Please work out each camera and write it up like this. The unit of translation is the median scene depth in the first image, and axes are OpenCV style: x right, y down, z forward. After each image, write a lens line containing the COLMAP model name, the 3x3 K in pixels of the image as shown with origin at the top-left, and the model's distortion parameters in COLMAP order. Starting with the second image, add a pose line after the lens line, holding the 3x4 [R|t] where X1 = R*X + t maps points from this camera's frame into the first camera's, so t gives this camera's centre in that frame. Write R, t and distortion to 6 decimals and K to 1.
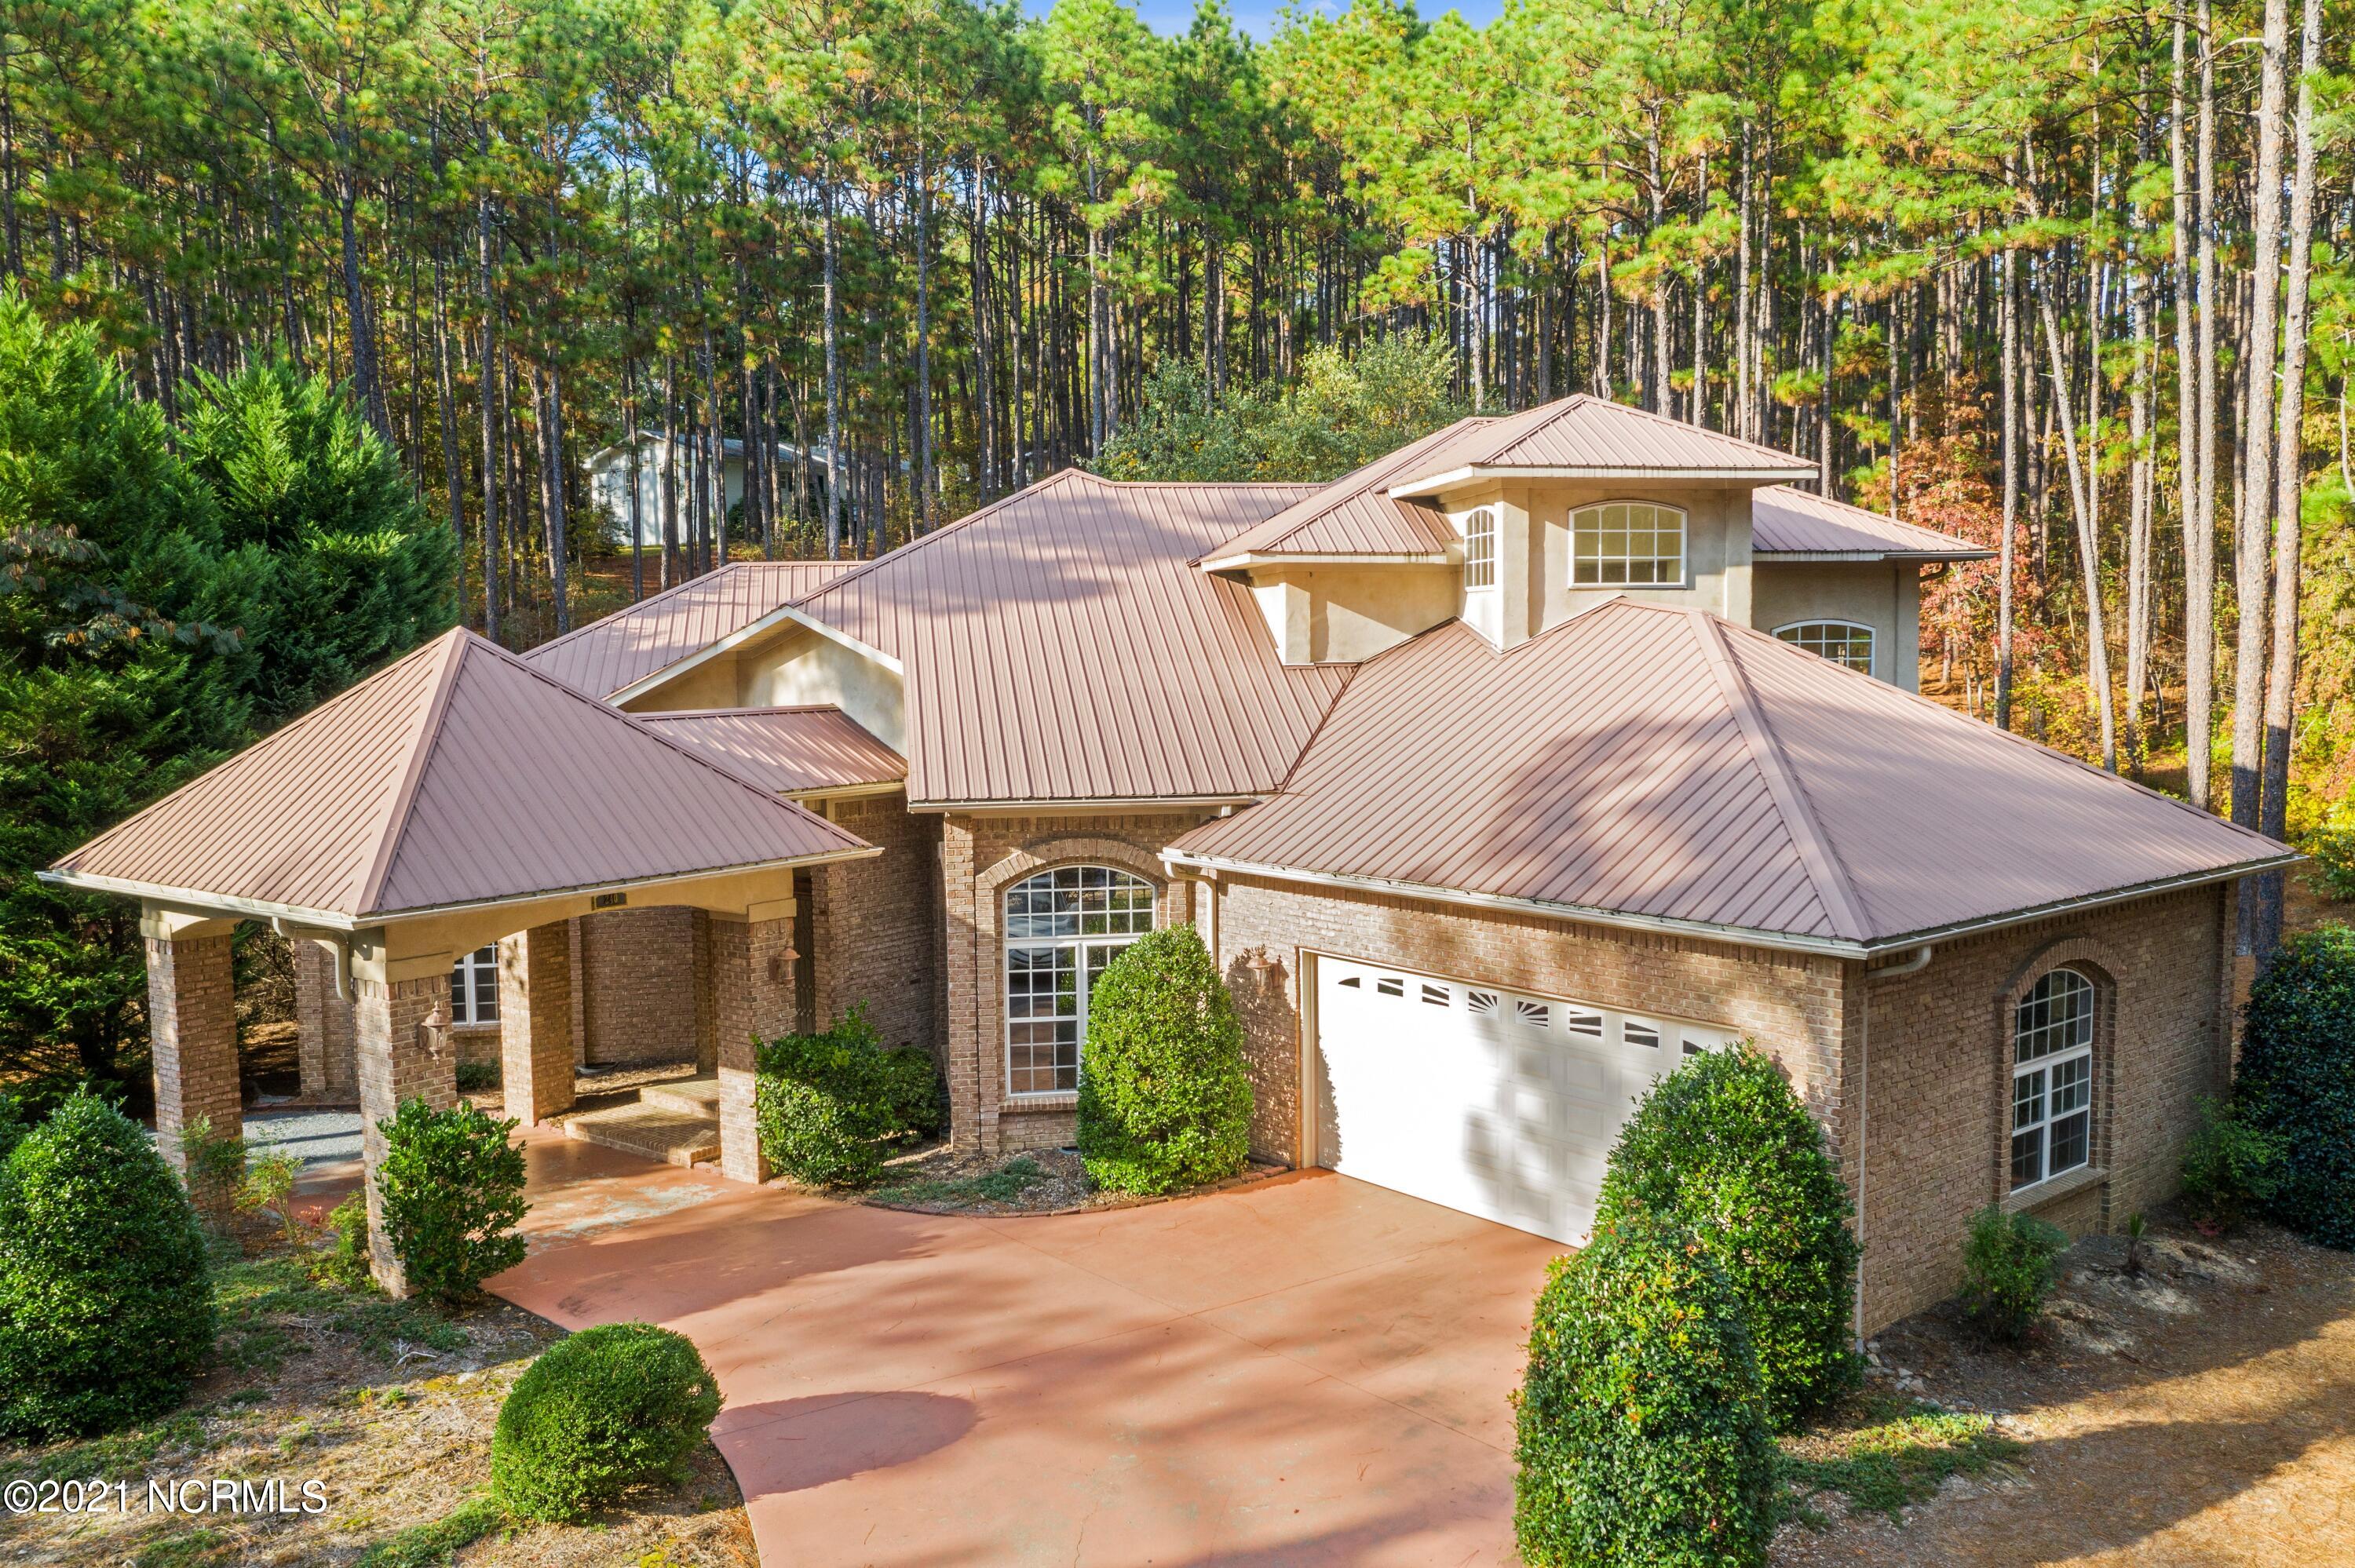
lens RADIAL K [[1906.6, 0, 1178.7], [0, 1906.6, 770.0], [0, 0, 1]] dist [-0.009886, -0.013397]
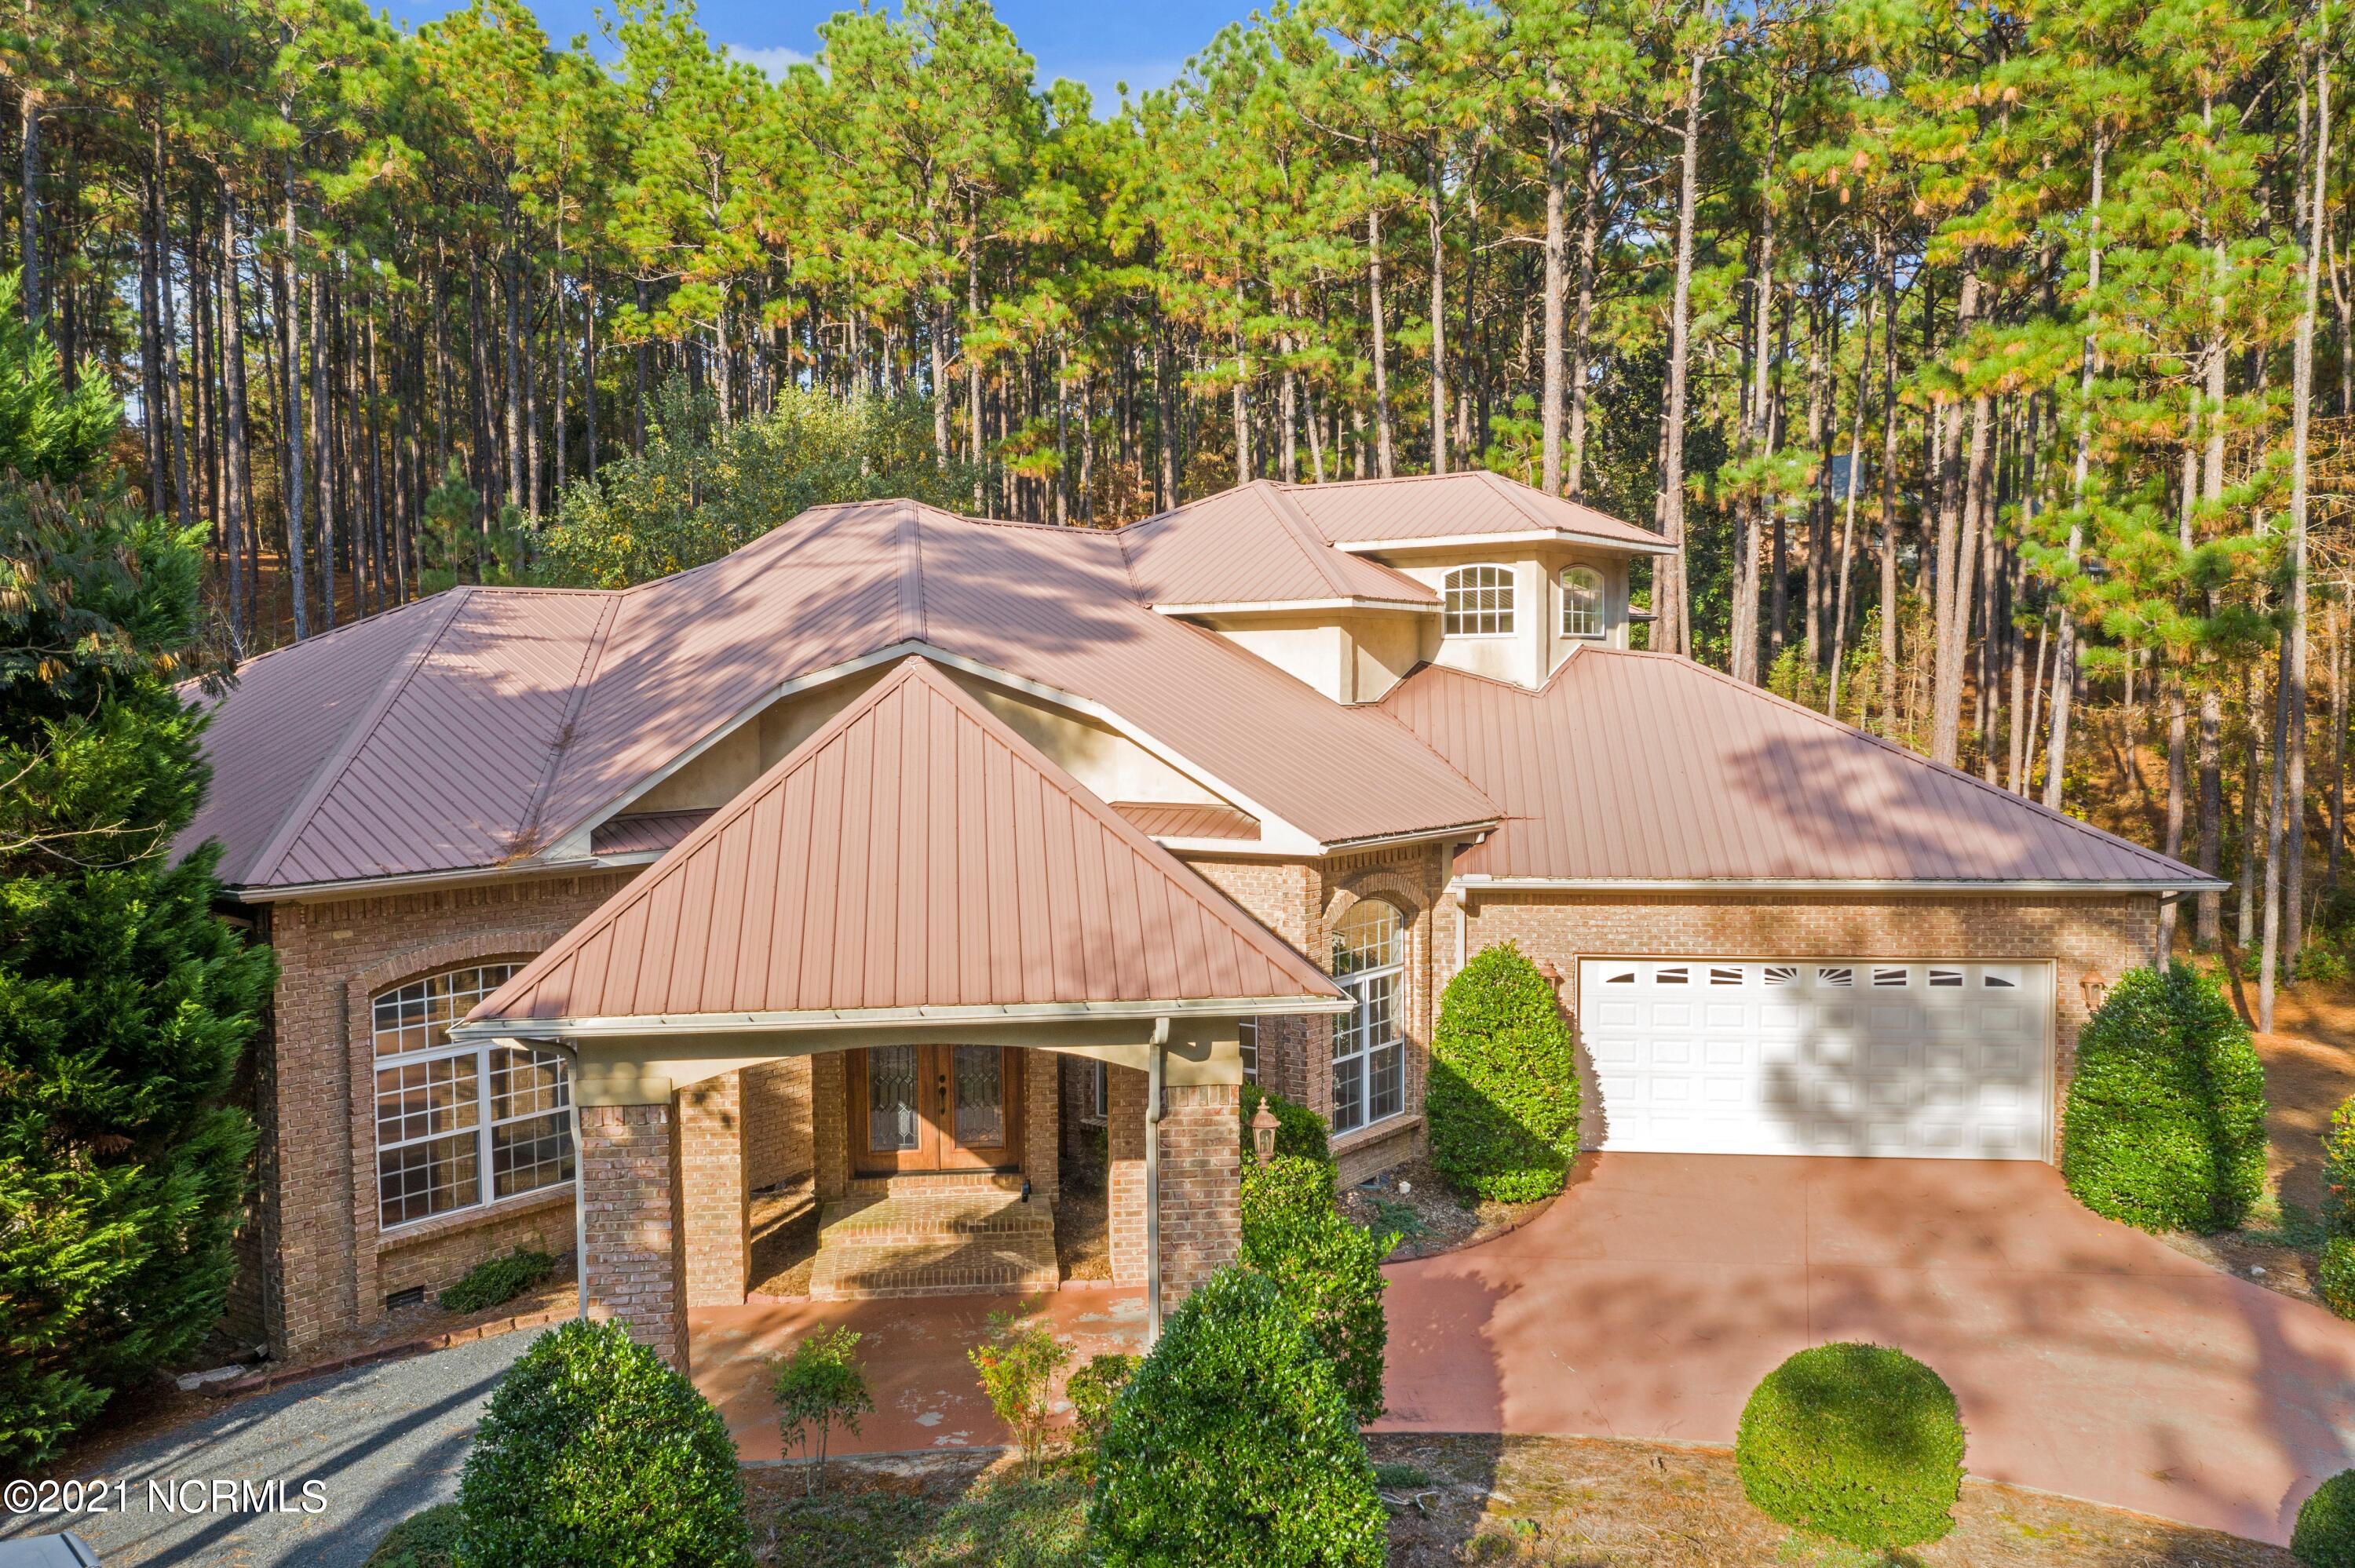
lens RADIAL K [[1906.9, 0, 1178.1], [0, 1906.9, 794.5], [0, 0, 1]] dist [-0.018198, 0.006011]
pose [[0.711961, -0.038323, 0.701172, -0.906939], [0.052877, 0.998601, 0.000888, -0.013610], [-0.700225, 0.036443, 0.712991, 0.377861]]
